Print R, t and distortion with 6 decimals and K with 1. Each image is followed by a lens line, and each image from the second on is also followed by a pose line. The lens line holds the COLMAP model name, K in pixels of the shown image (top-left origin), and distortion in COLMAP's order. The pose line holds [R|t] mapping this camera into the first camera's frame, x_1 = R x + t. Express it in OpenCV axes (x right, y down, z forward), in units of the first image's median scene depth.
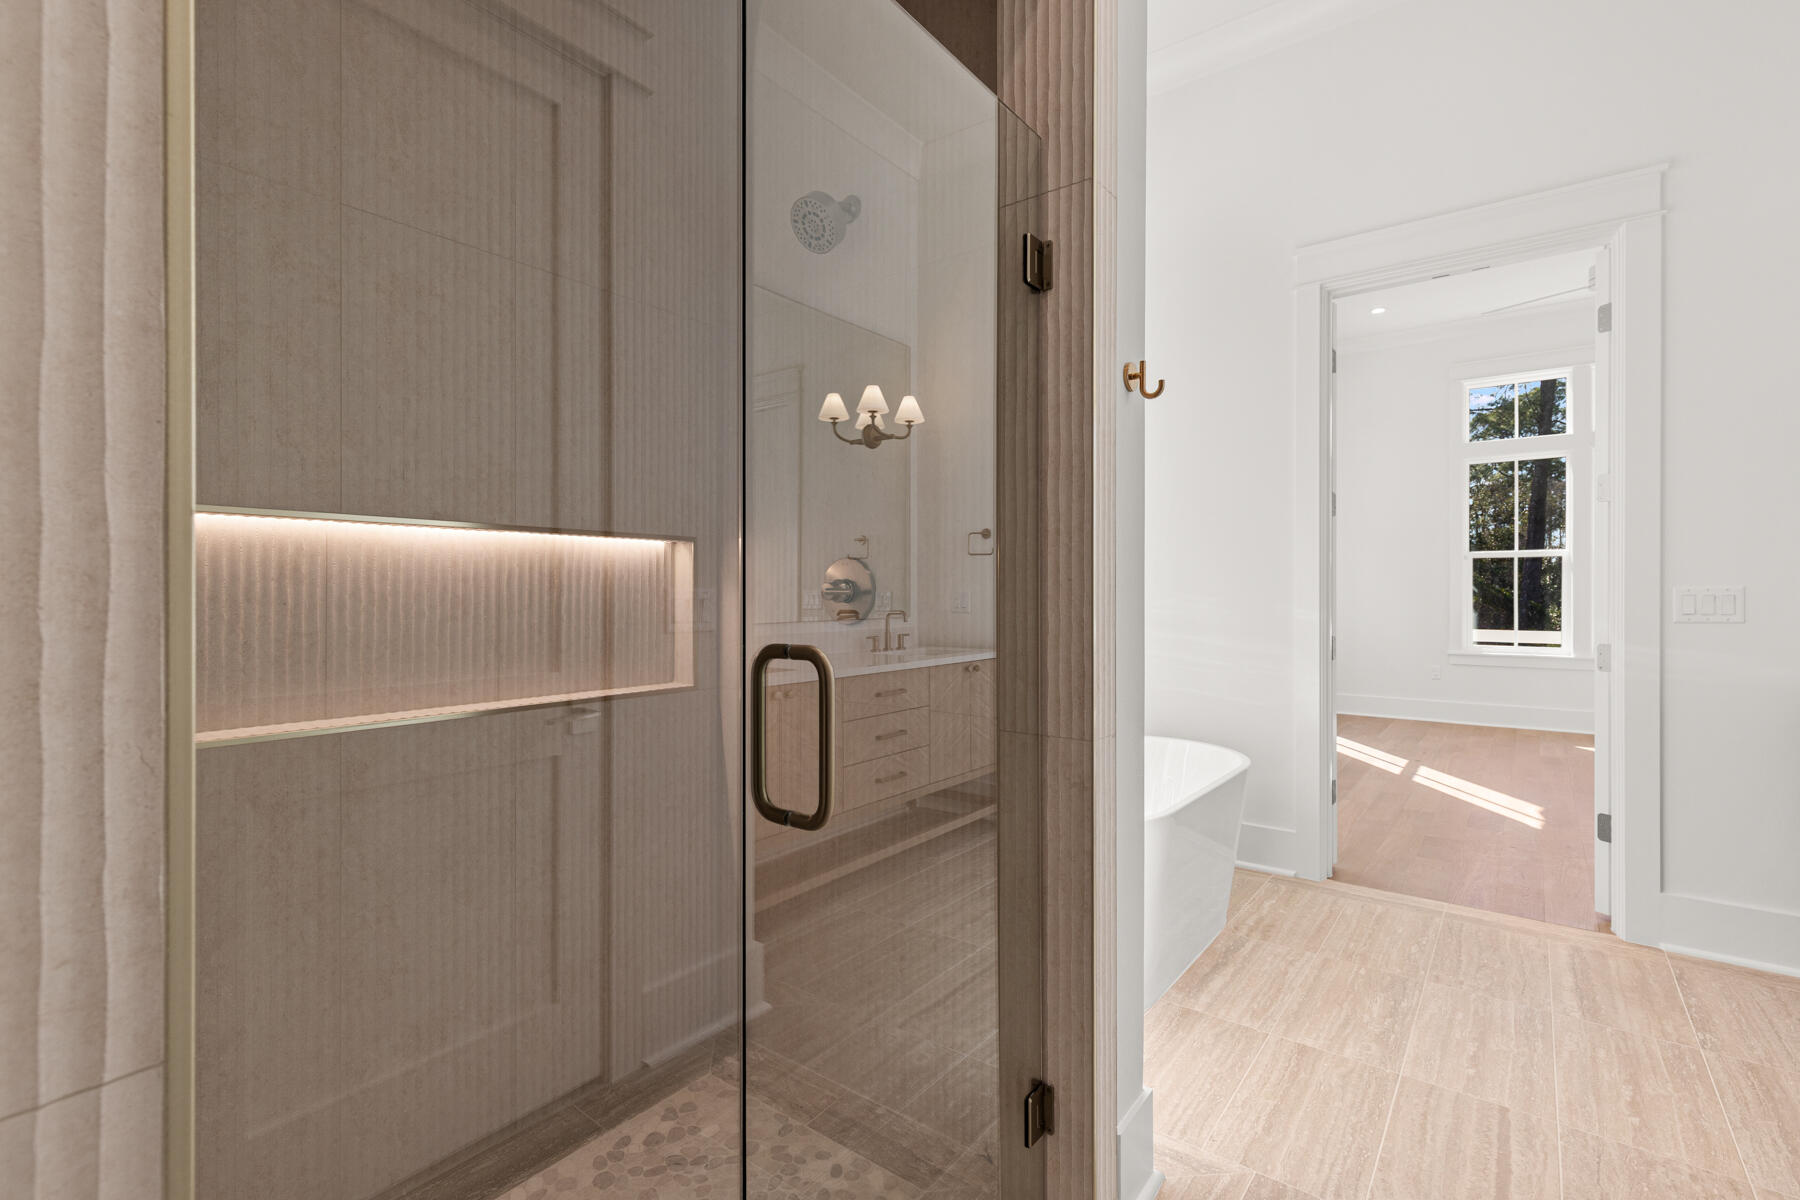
lens RADIAL K [[811.9, 0, 904.8], [0, 811.9, 597.5], [0, 0, 1]] dist [0.005724, -0.001187]
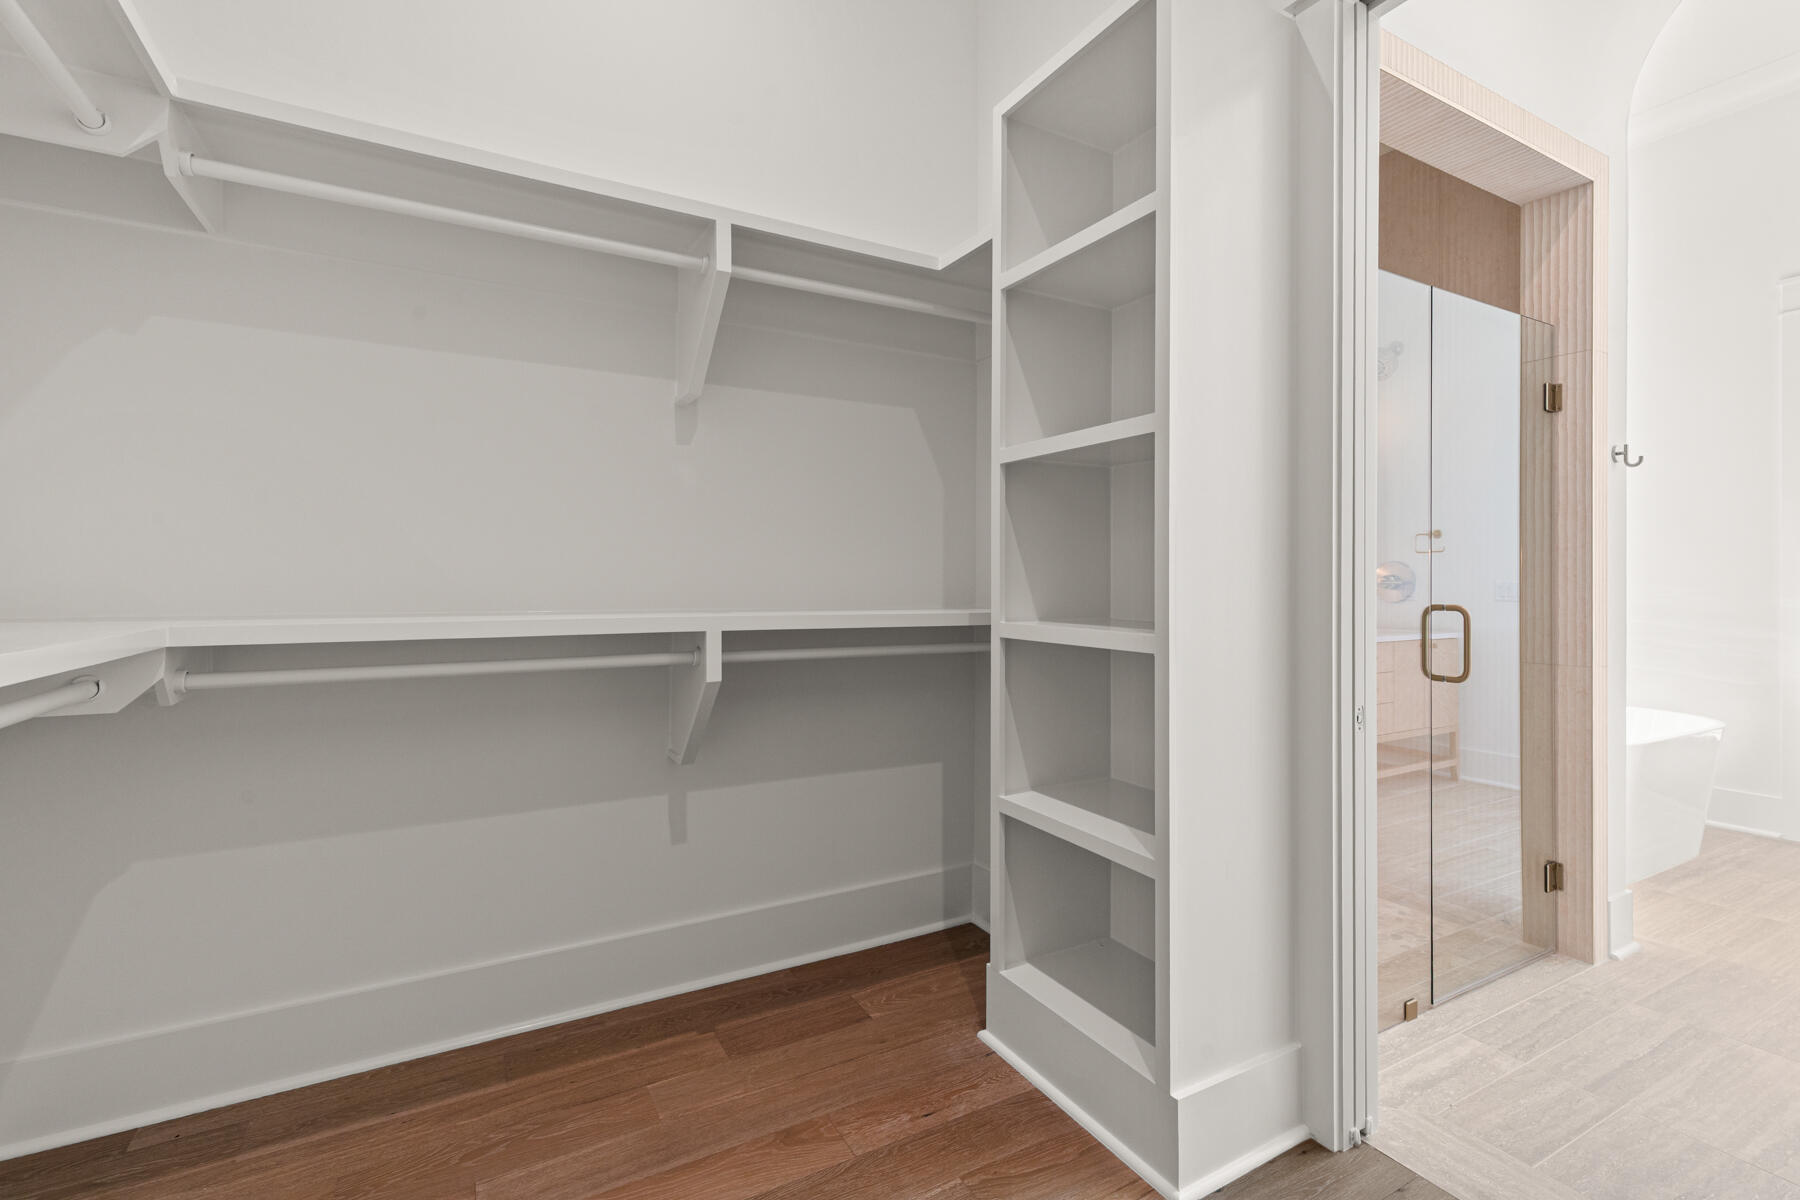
lens RADIAL K [[811.9, 0, 904.9], [0, 811.9, 578.9], [0, 0, 1]] dist [0.005724, -0.001187]
pose [[0.918919, 0.003108, -0.394434, -0.424754], [-0.006355, 0.999956, -0.006926, 0.005561], [0.394395, 0.008871, 0.918898, -1.166734]]
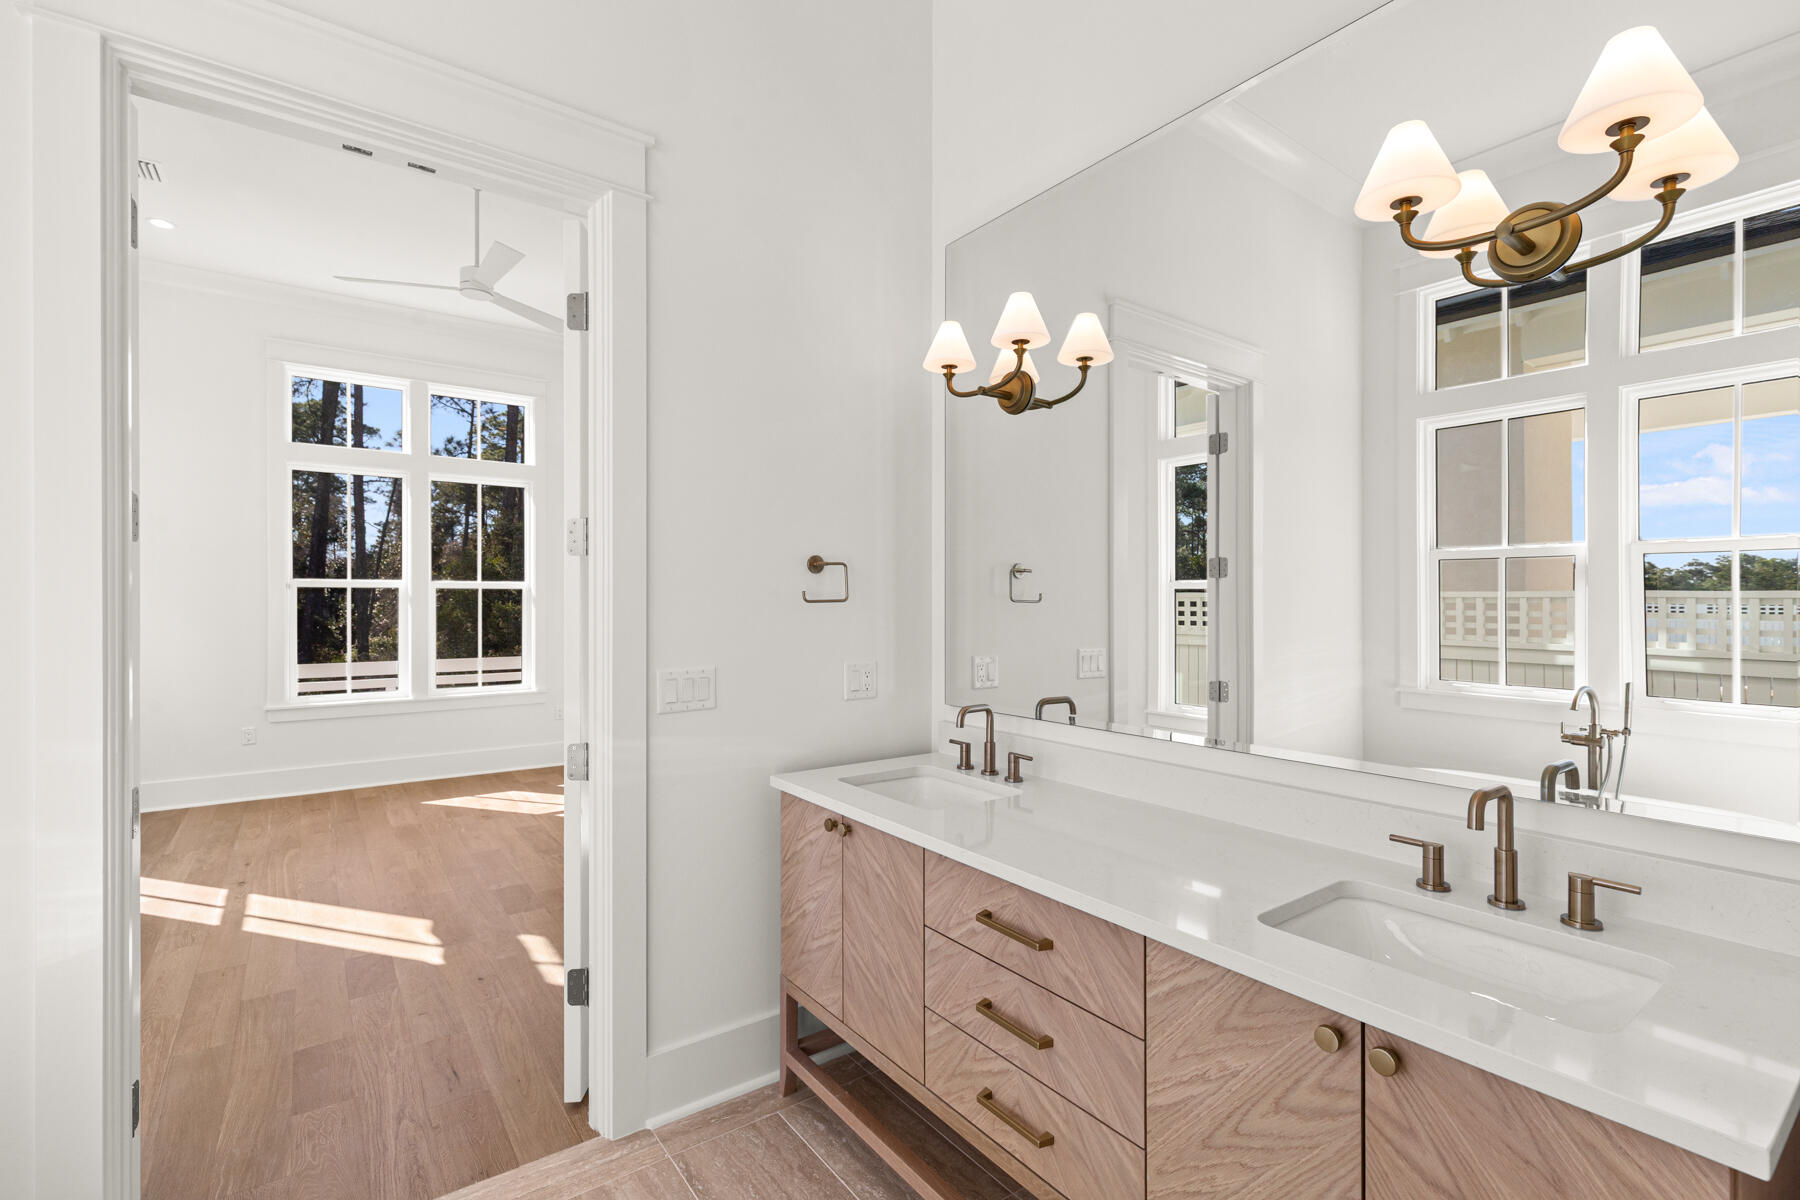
lens RADIAL K [[811.9, 0, 899.0], [0, 811.9, 600.0], [0, 0, 1]] dist [0.005724, -0.001187]
pose [[0.275379, 0.000188, 0.961336, 0.427751], [0.006983, 0.999973, -0.002196, -0.140983], [-0.961310, 0.007318, 0.275371, 0.989160]]
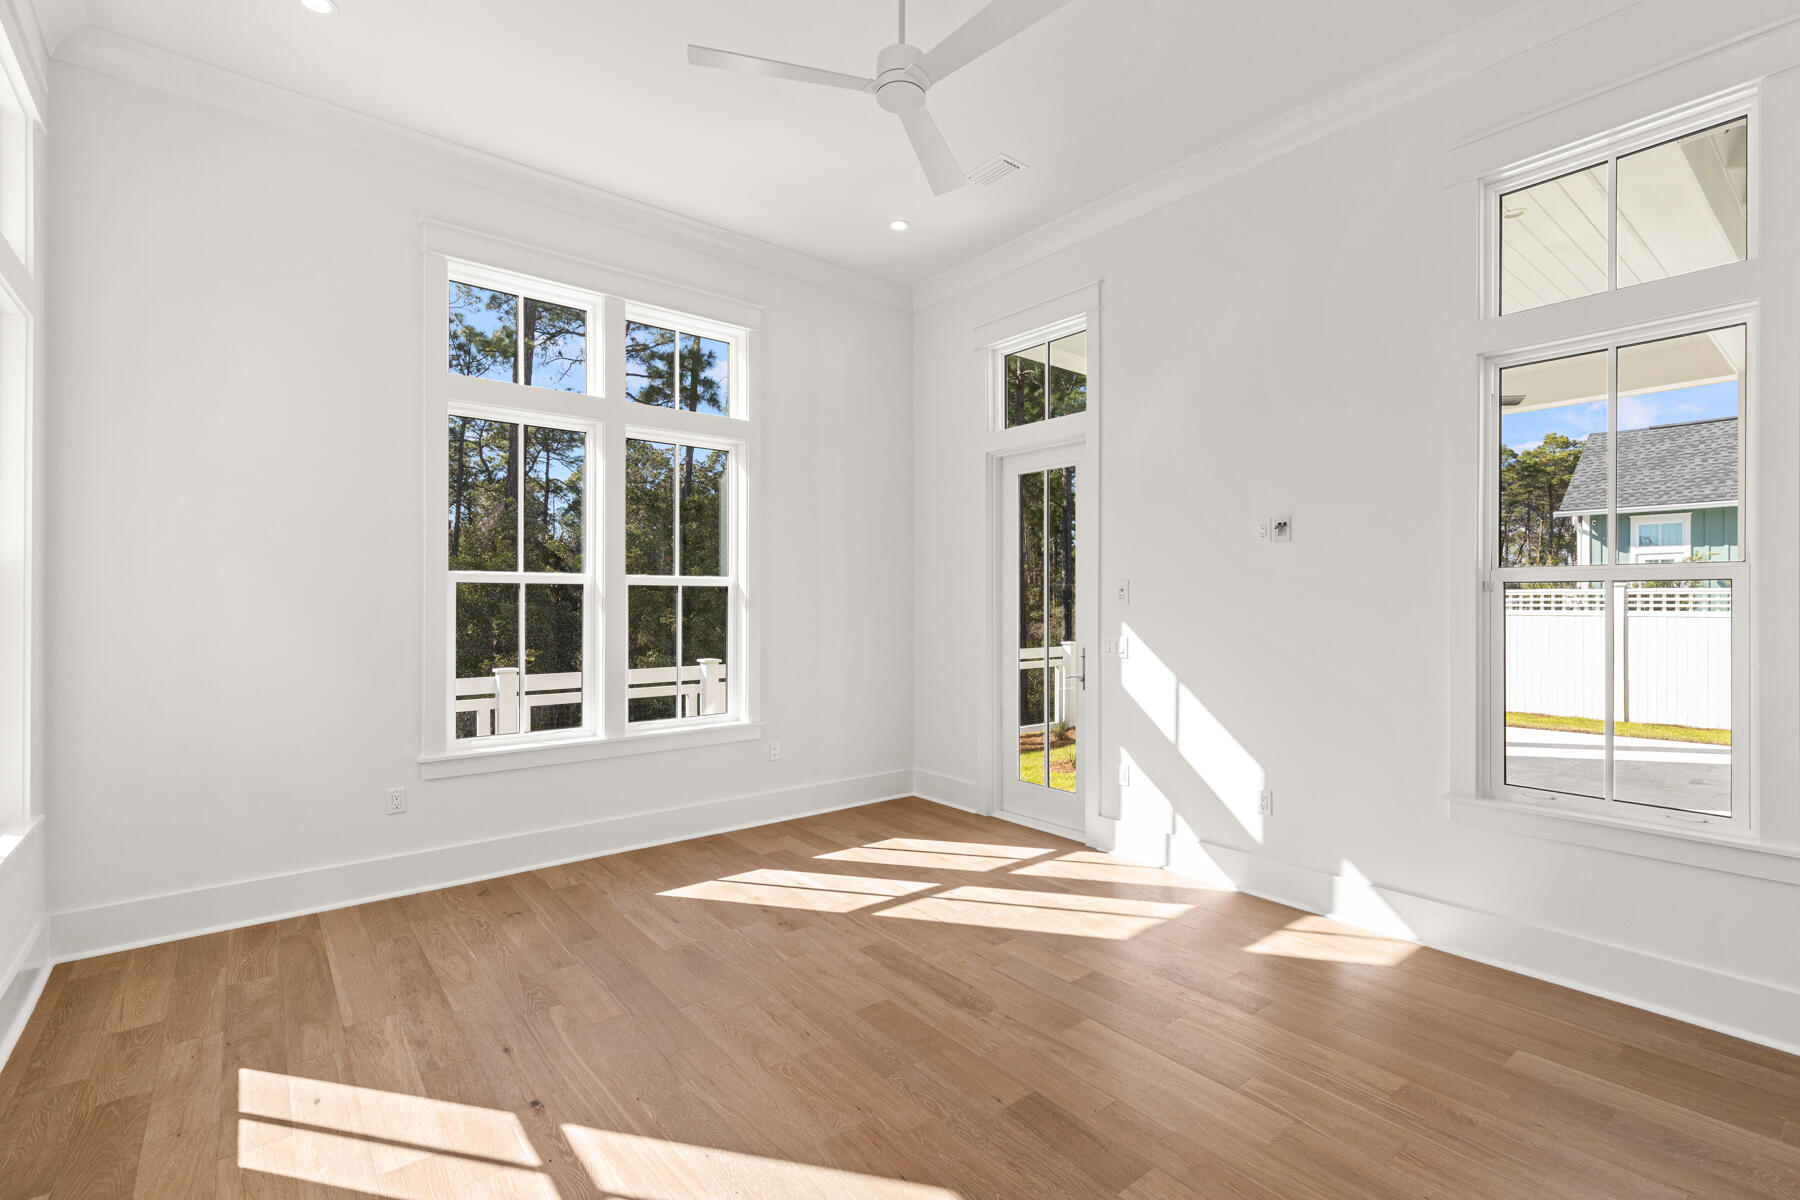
lens RADIAL K [[811.9, 0, 910.0], [0, 811.9, 596.0], [0, 0, 1]] dist [0.005724, -0.001187]
pose [[0.207561, -0.000723, 0.978222, 1.036398], [-0.000515, 1.000000, 0.000848, -0.190236], [-0.978222, -0.000679, 0.207561, 2.773260]]
